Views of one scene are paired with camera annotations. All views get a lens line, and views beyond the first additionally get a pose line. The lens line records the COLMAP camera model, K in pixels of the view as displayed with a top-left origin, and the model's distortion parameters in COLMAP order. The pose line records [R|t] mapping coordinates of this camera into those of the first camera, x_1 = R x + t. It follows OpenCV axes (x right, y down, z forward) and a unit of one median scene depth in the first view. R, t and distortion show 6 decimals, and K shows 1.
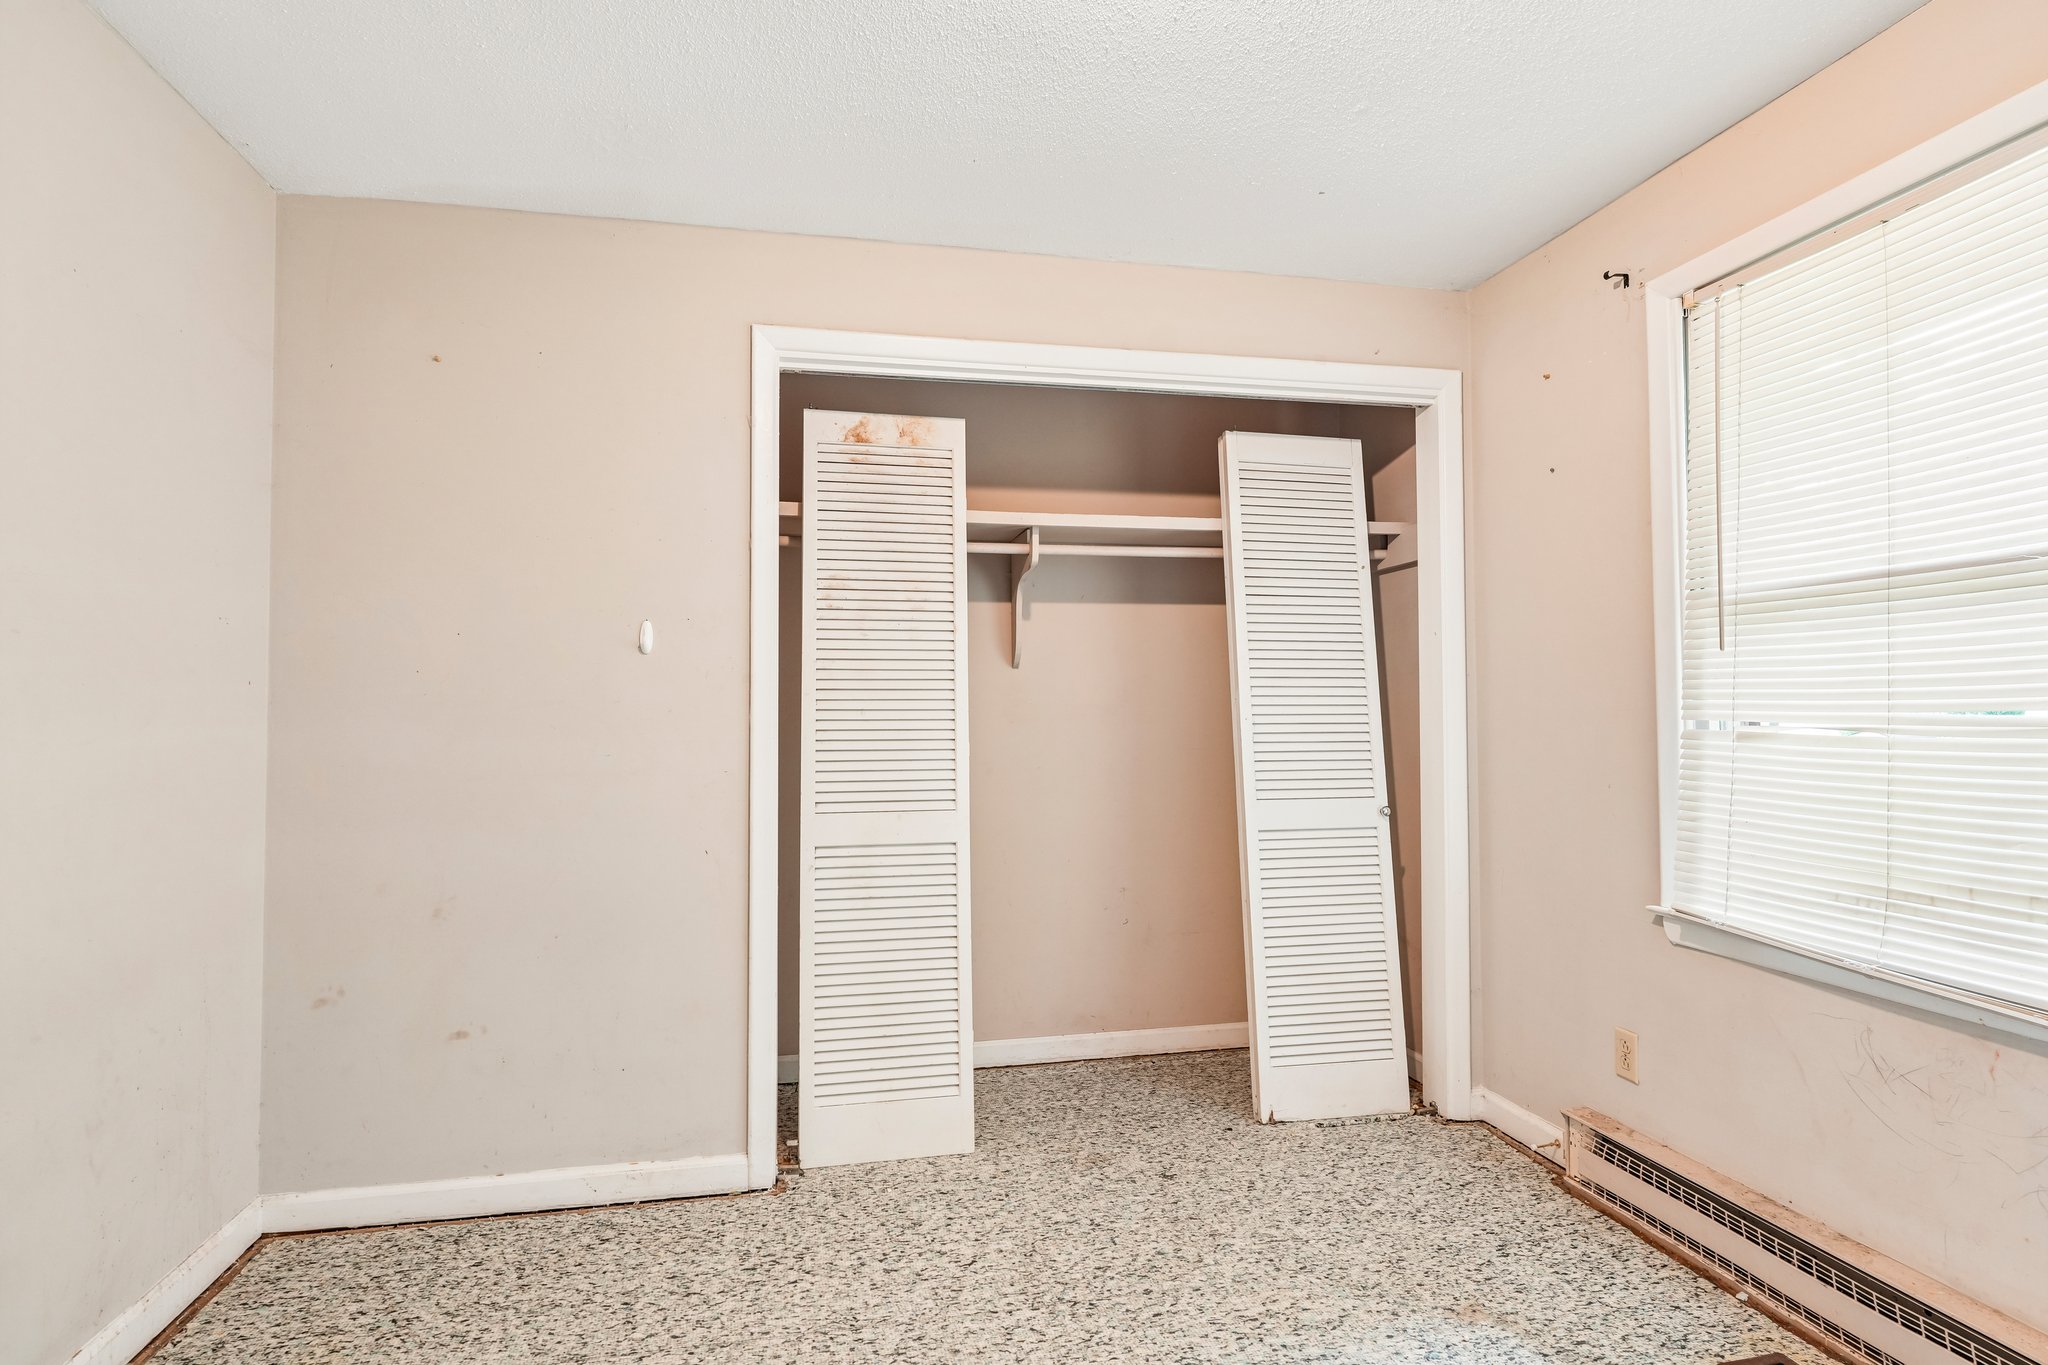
lens RADIAL K [[1057.1, 0, 1024.1], [0, 1057.1, 692.7], [0, 0, 1]] dist [0.001976, 0.001044]
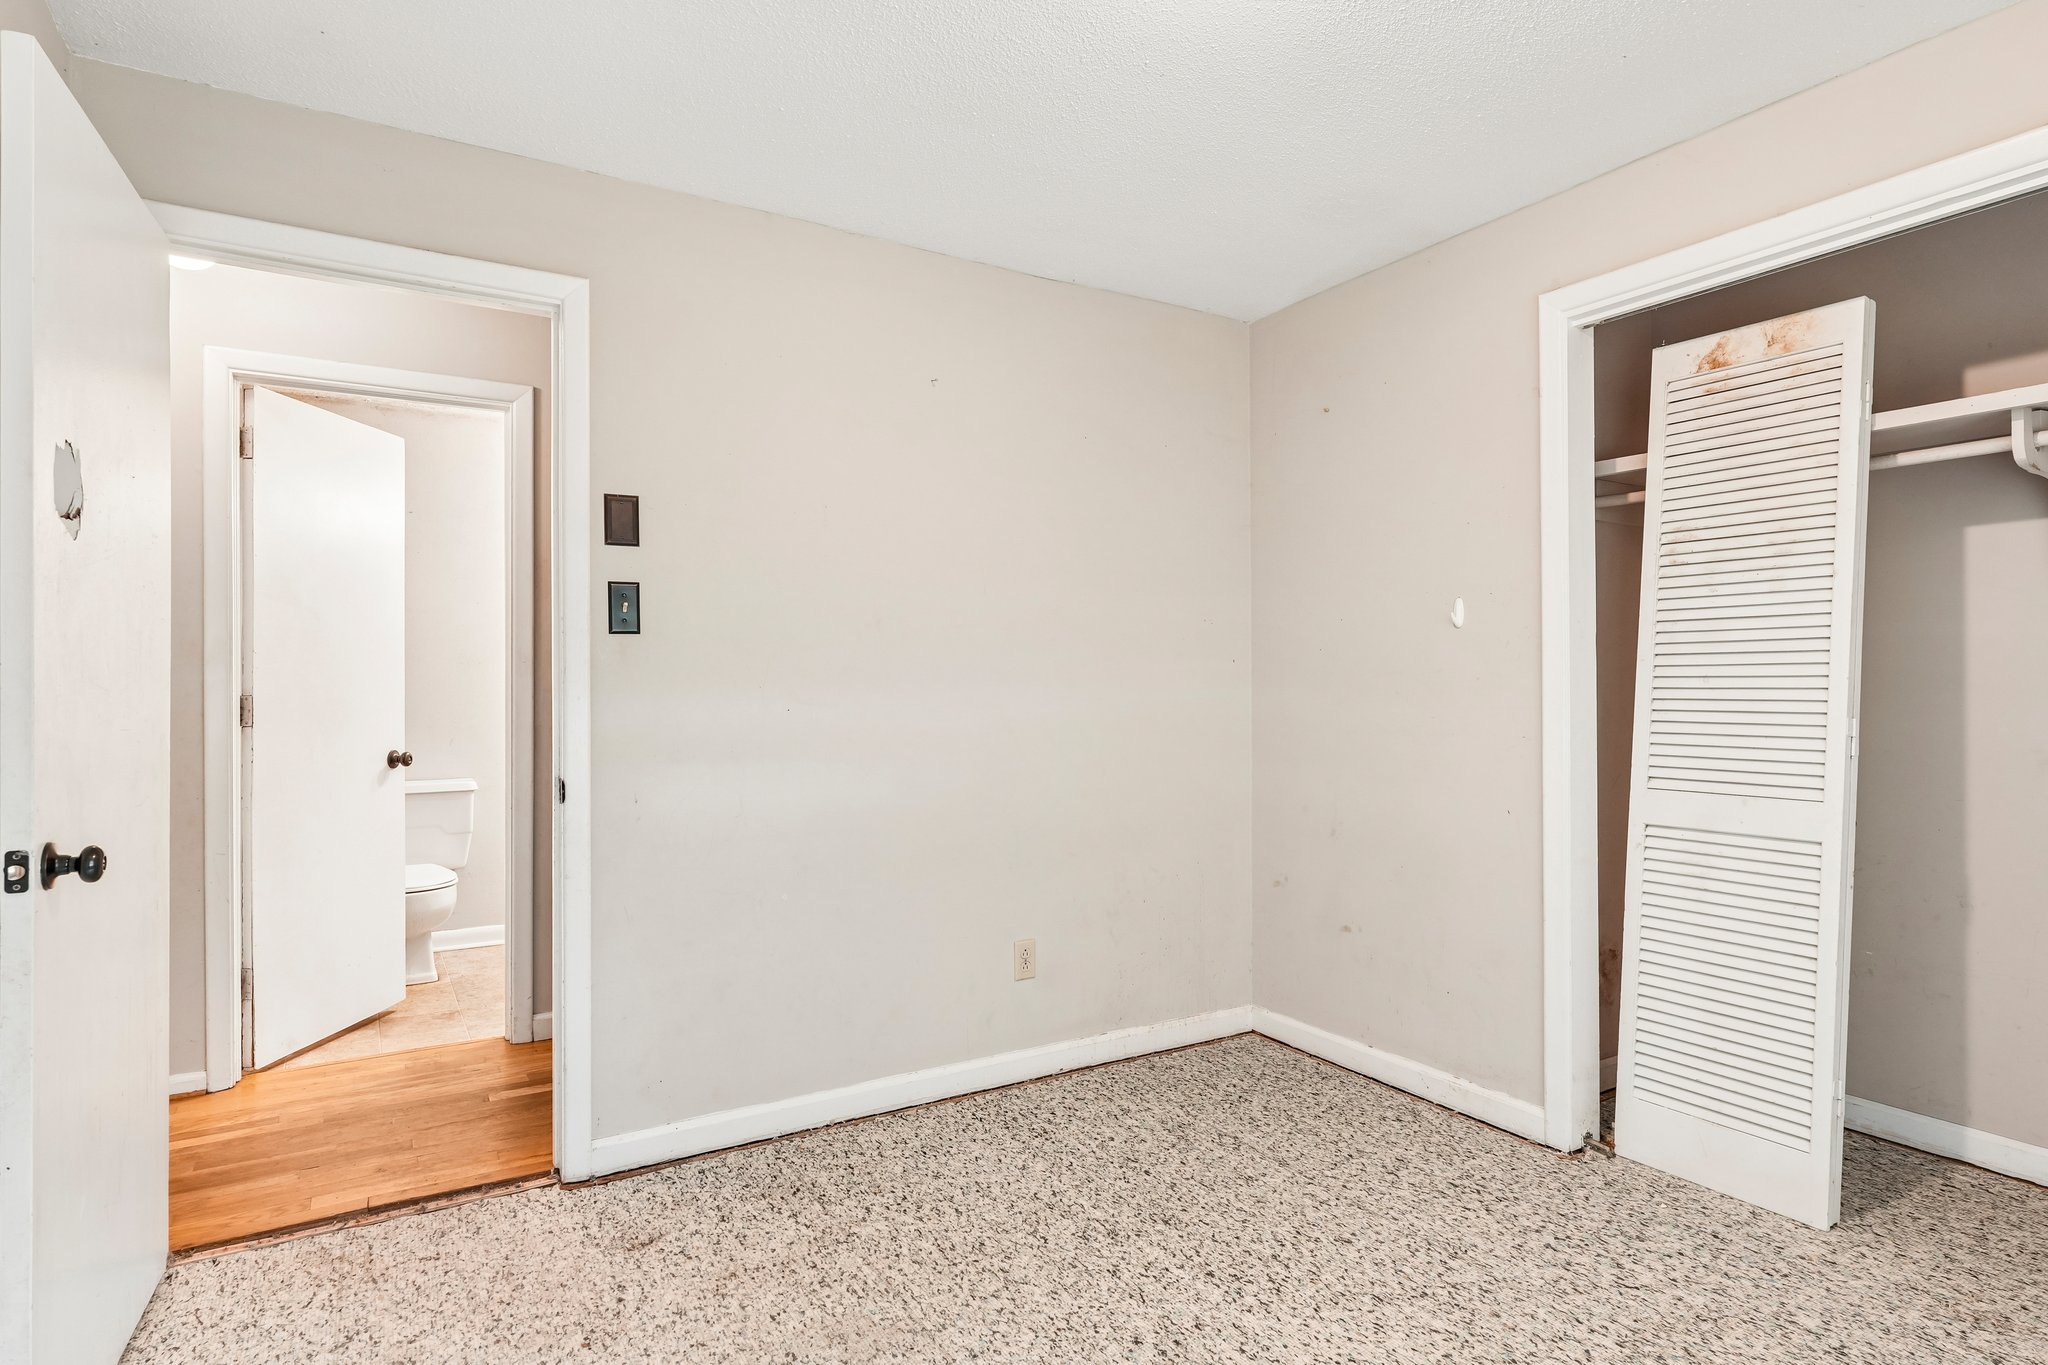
lens RADIAL K [[1098.0, 0, 1024.0], [0, 1098.0, 682.5], [0, 0, 1]] dist [-0.000523, -0.000002]
pose [[0.330208, 0.004046, -0.943900, 0.602670], [0.026051, 0.999571, 0.013398, -0.007002], [0.943549, -0.029014, 0.329961, 0.189069]]
